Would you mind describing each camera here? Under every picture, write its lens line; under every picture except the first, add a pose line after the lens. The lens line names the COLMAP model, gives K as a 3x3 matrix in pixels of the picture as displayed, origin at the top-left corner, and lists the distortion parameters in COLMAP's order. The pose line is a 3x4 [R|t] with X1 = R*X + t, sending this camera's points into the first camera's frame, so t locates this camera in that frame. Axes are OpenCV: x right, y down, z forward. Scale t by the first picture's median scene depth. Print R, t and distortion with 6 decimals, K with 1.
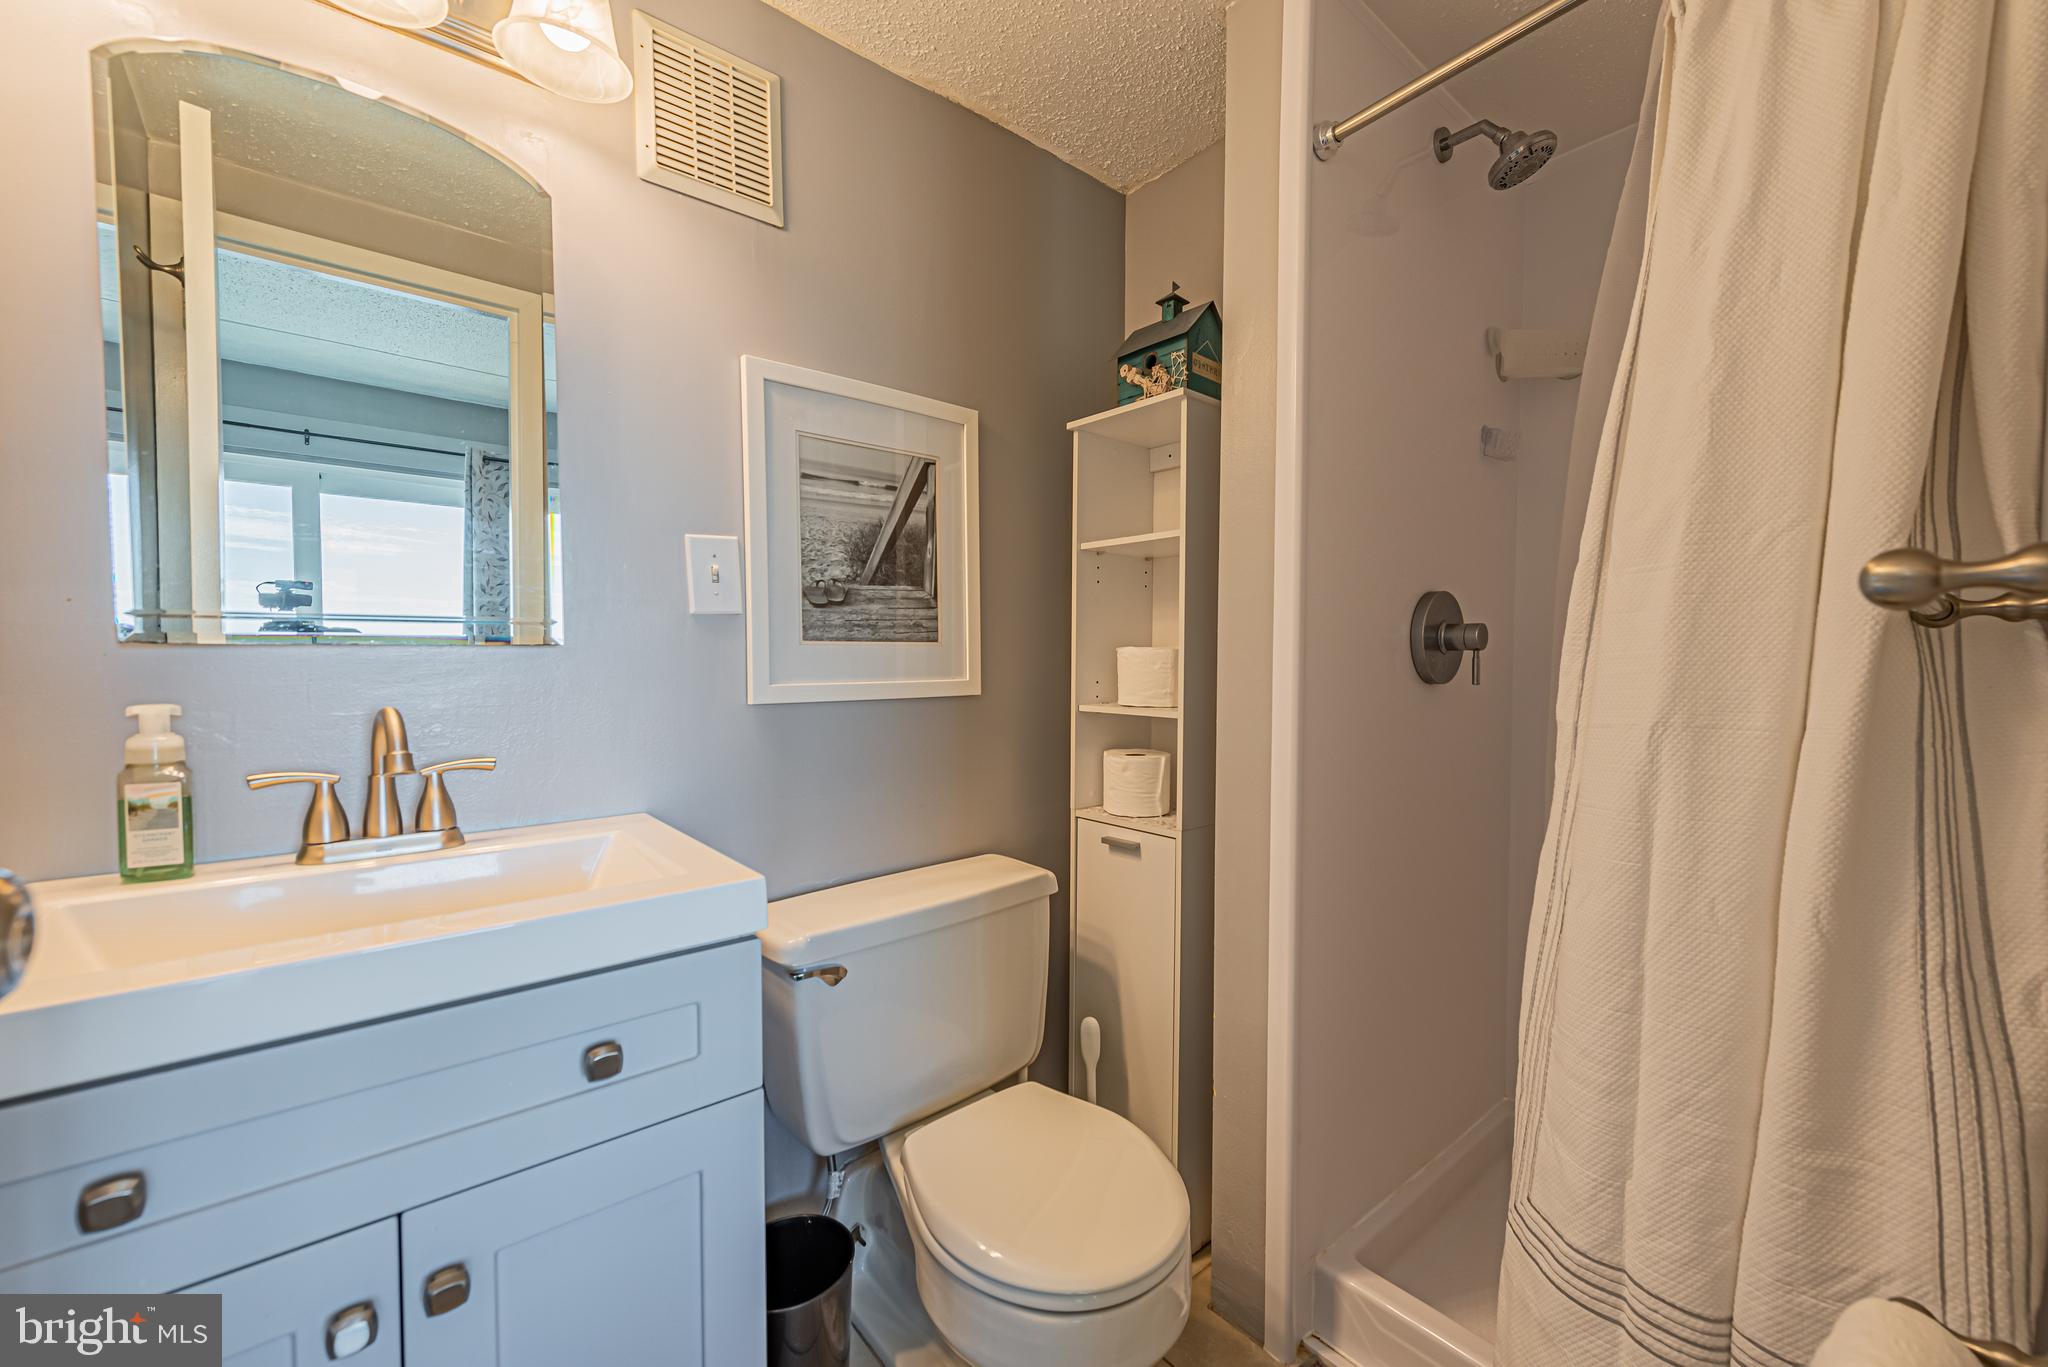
lens RADIAL K [[803.1, 0, 1030.6], [0, 803.1, 679.0], [0, 0, 1]] dist [0.008806, -0.002084]
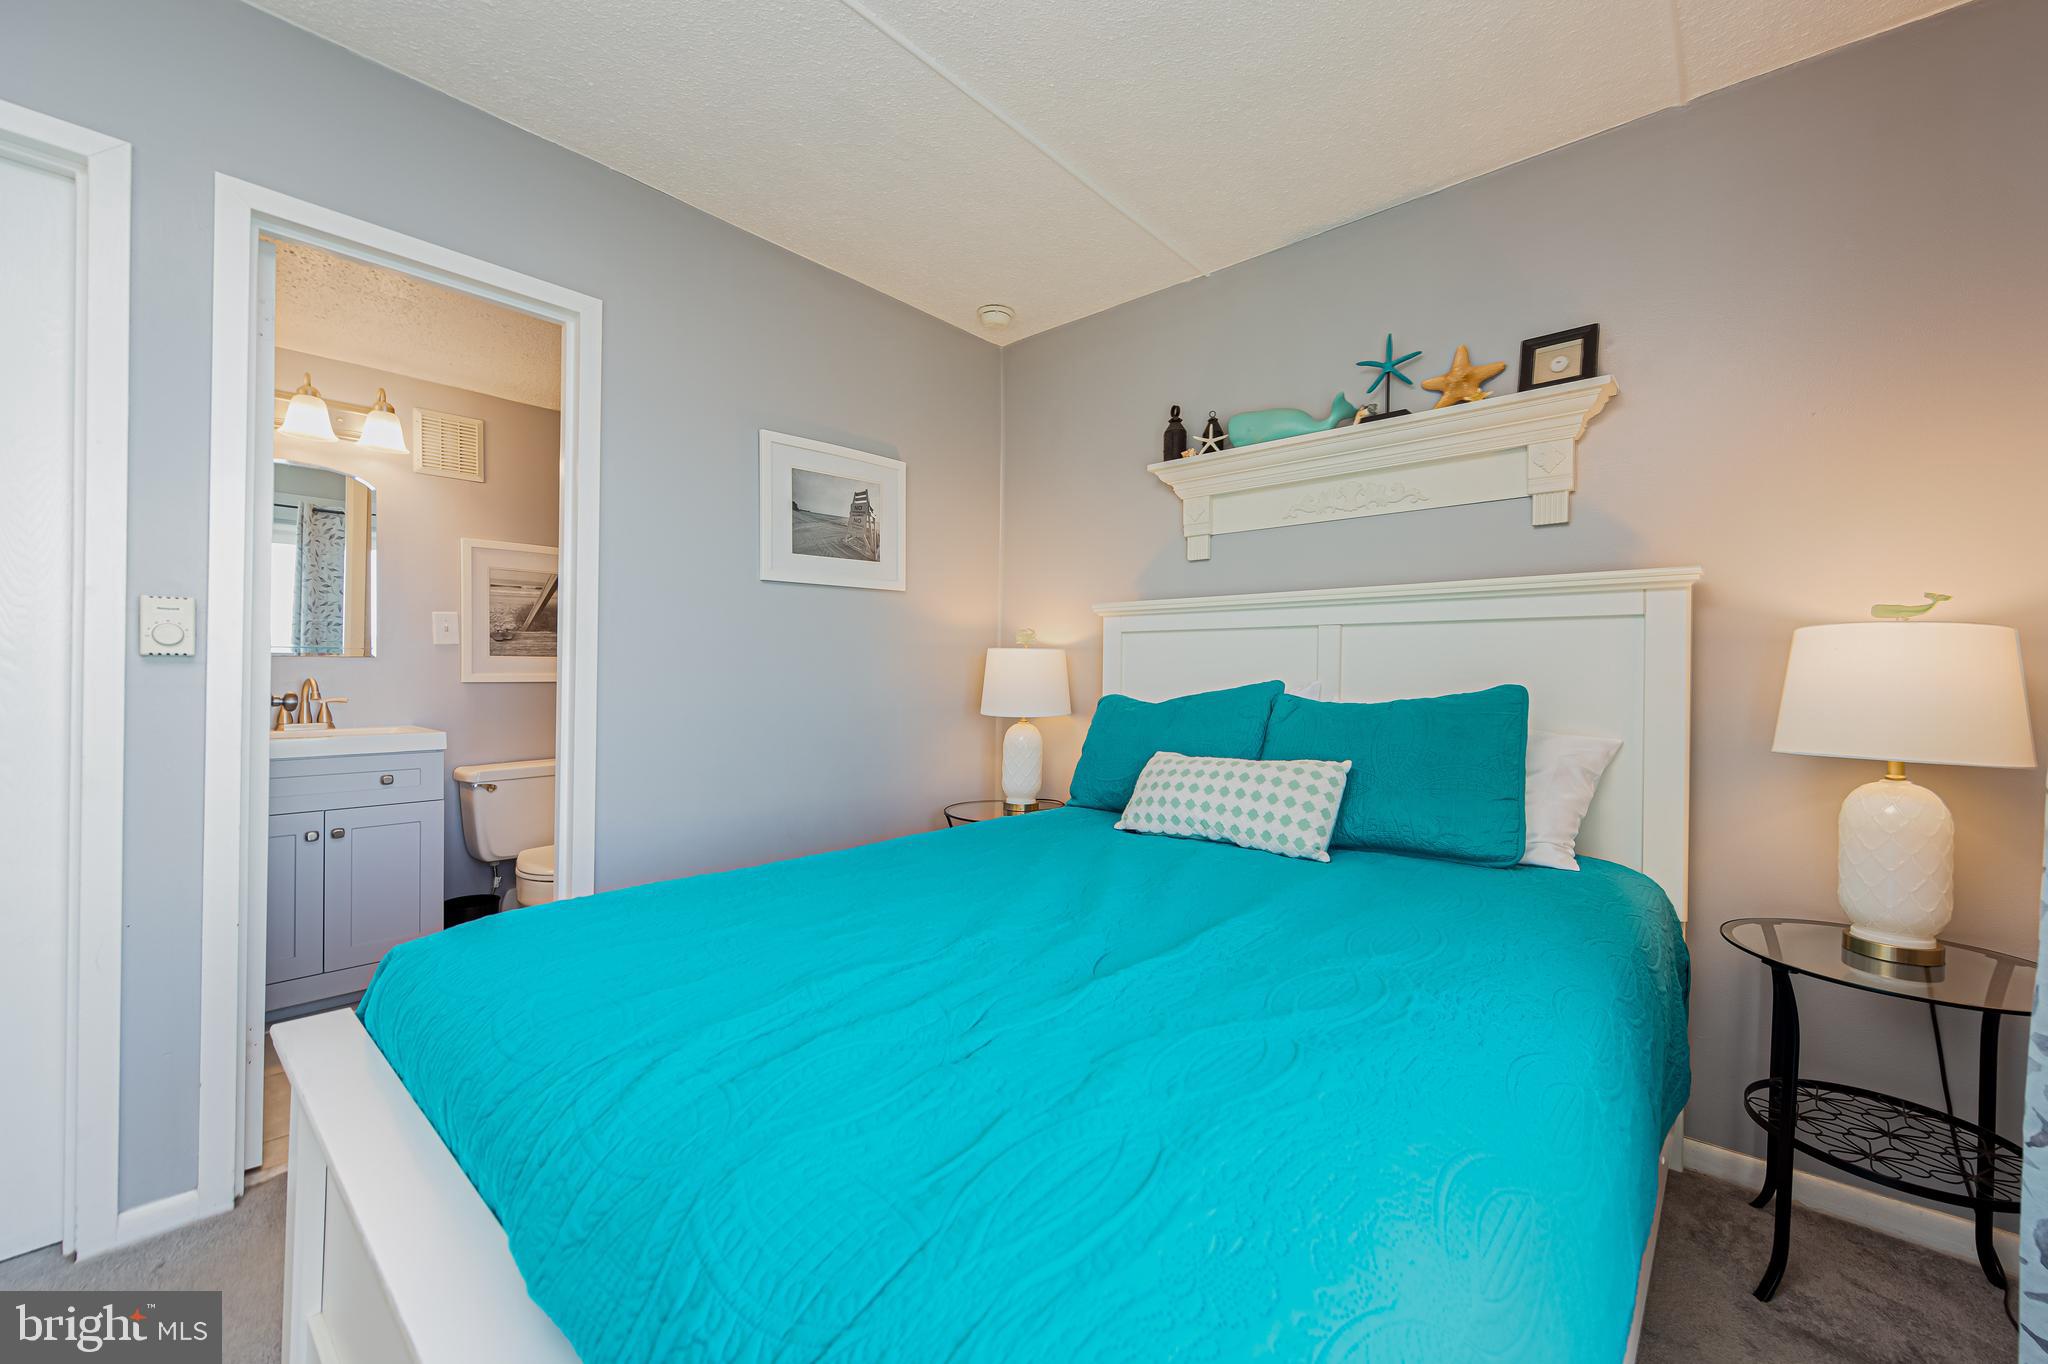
lens RADIAL K [[803.1, 0, 1012.0], [0, 803.1, 673.1], [0, 0, 1]] dist [0.008806, -0.002084]
pose [[0.989628, 0.012967, 0.143068, 0.866186], [-0.010193, 0.999746, -0.020109, 0.033616], [-0.143293, 0.018442, 0.989509, -1.502792]]
